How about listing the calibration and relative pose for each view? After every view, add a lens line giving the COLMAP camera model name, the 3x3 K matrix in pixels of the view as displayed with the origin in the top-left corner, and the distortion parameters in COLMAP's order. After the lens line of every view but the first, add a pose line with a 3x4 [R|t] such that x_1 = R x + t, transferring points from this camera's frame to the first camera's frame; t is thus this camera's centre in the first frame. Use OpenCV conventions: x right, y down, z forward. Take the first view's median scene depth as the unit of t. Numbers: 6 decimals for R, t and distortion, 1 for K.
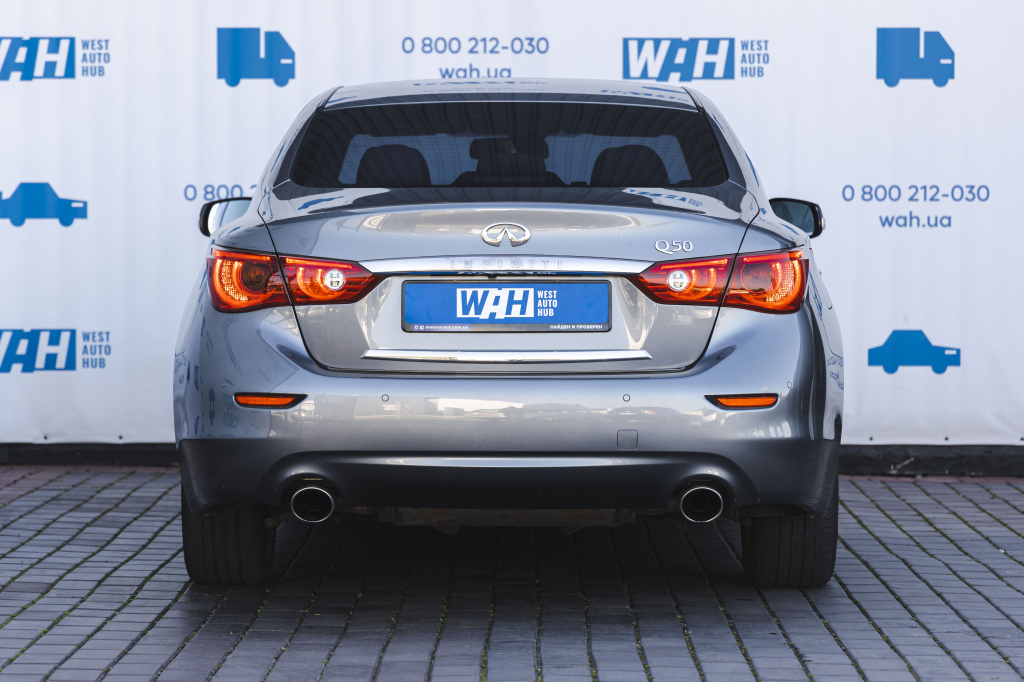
lens RADIAL K [[3032.9, 0, 512.0], [0, 3032.9, 341.0], [0, 0, 1]] dist [0.001353, -0.775129]
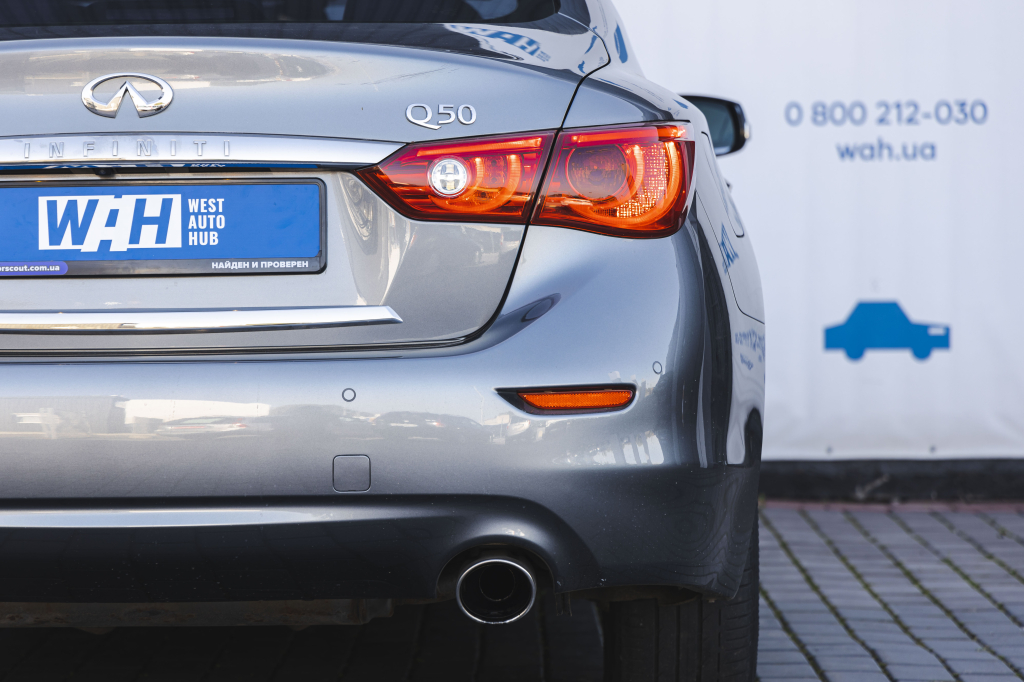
lens RADIAL K [[2954.5, 0, 512.0], [0, 2954.5, 341.0], [0, 0, 1]] dist [0.021922, -0.953341]
pose [[0.999915, -0.011672, 0.005777, 0.061748], [0.011684, 0.999930, -0.002054, 0.010339], [-0.005753, 0.002121, 0.999981, 0.466672]]
